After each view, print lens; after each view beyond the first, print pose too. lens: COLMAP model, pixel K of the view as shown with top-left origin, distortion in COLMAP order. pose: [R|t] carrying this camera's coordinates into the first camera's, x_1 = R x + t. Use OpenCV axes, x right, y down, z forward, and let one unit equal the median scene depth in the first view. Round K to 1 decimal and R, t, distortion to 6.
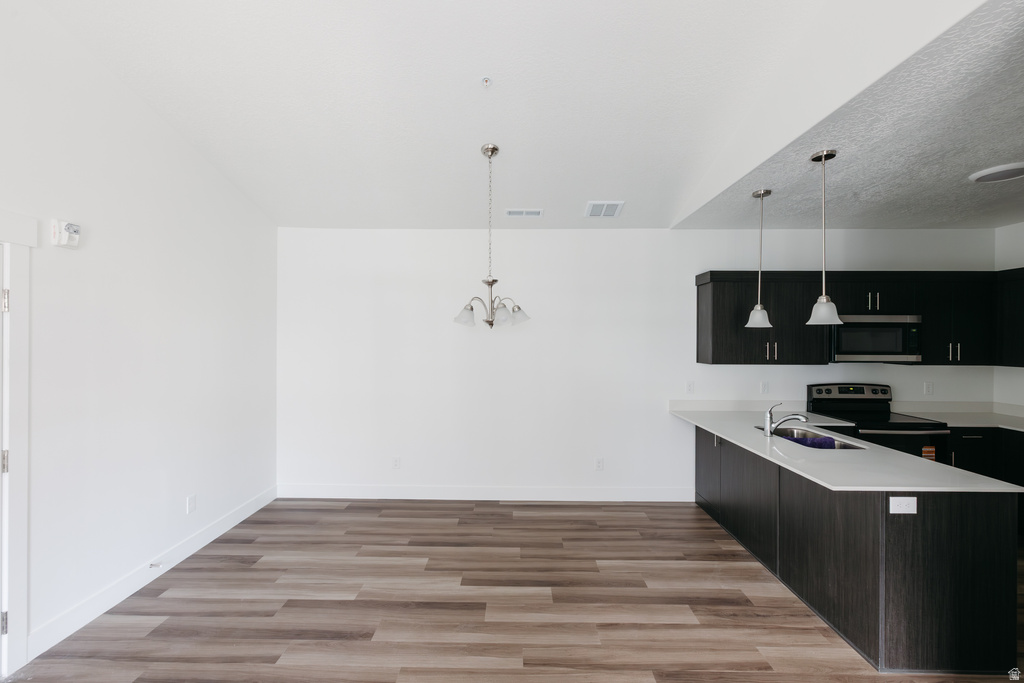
lens RADIAL K [[439.7, 0, 506.9], [0, 439.7, 341.9], [0, 0, 1]] dist [0.002678, -0.000050]
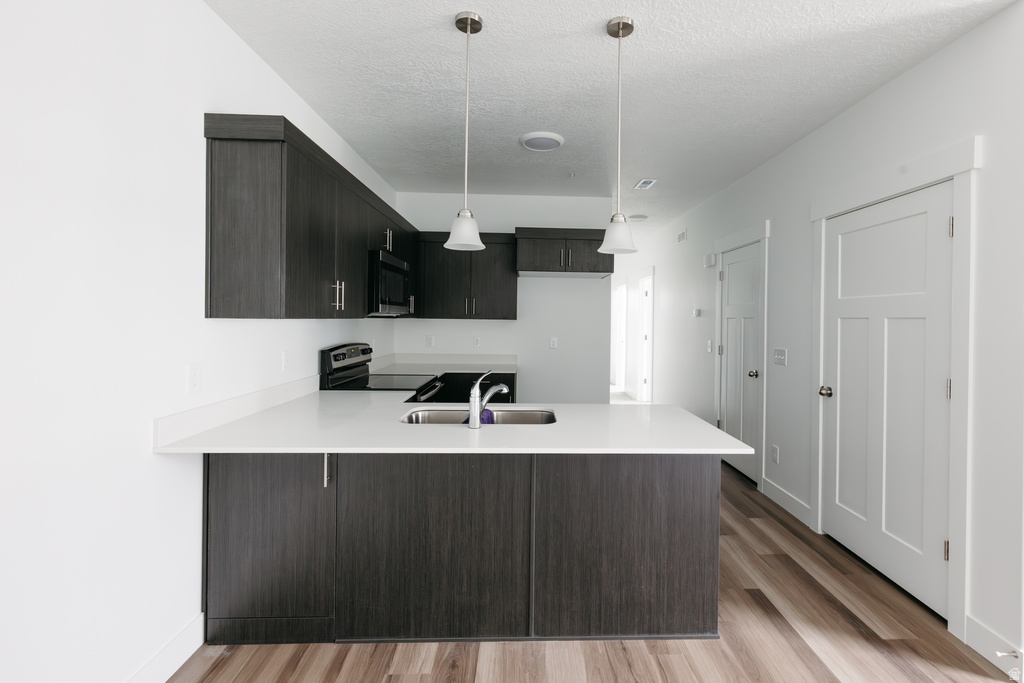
lens RADIAL K [[462.5, 0, 540.6], [0, 462.5, 319.9], [0, 0, 1]] dist [-0.001341, 0.000220]
pose [[-0.063267, -0.005491, 0.997982, -0.045139], [-0.008013, 0.999955, 0.004994, 0.052947], [-0.997964, -0.007681, -0.063308, 0.829958]]
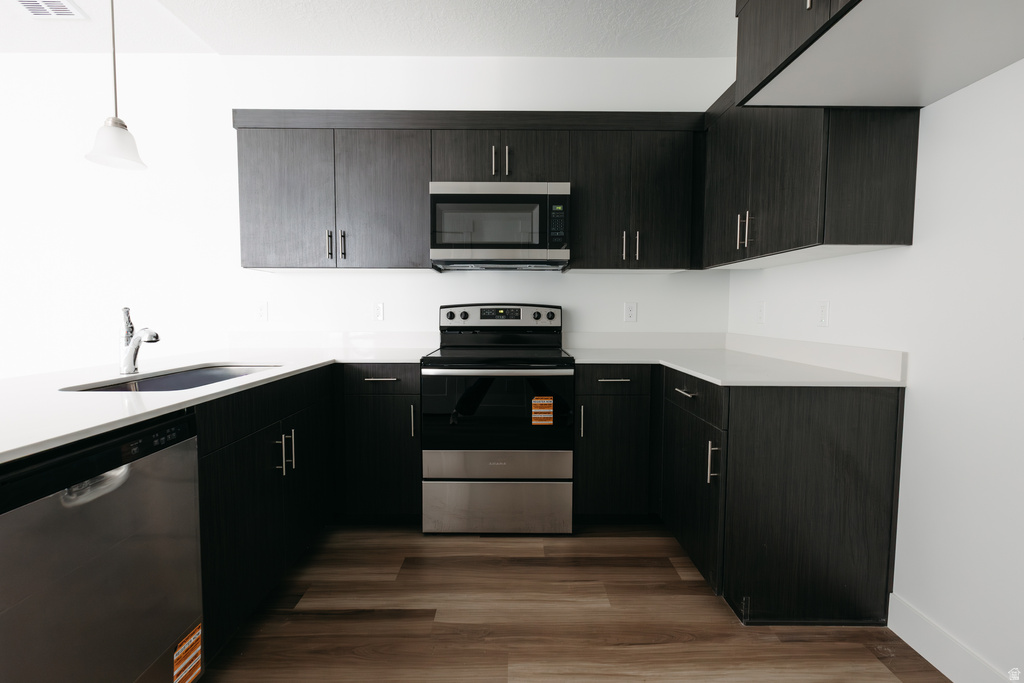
lens RADIAL K [[439.7, 0, 516.3], [0, 439.7, 339.9], [0, 0, 1]] dist [0.002678, -0.000050]
pose [[0.999576, -0.001309, 0.029078, 0.896980], [-0.000536, 0.997990, 0.063366, 0.122247], [-0.029102, -0.063355, 0.997567, 0.413880]]
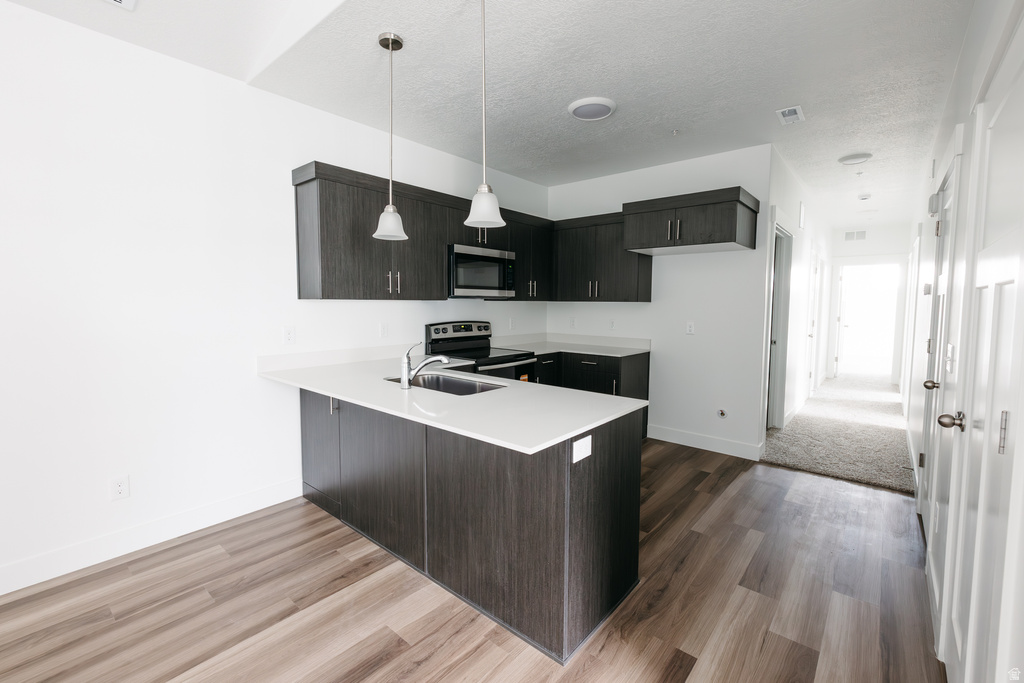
lens RADIAL K [[439.7, 0, 516.3], [0, 439.7, 334.7], [0, 0, 1]] dist [0.002678, -0.000050]
pose [[0.629872, -0.054895, 0.774757, 0.127898], [-0.001231, 0.997427, 0.071674, 0.062898], [-0.776698, -0.046099, 0.628184, 0.349761]]
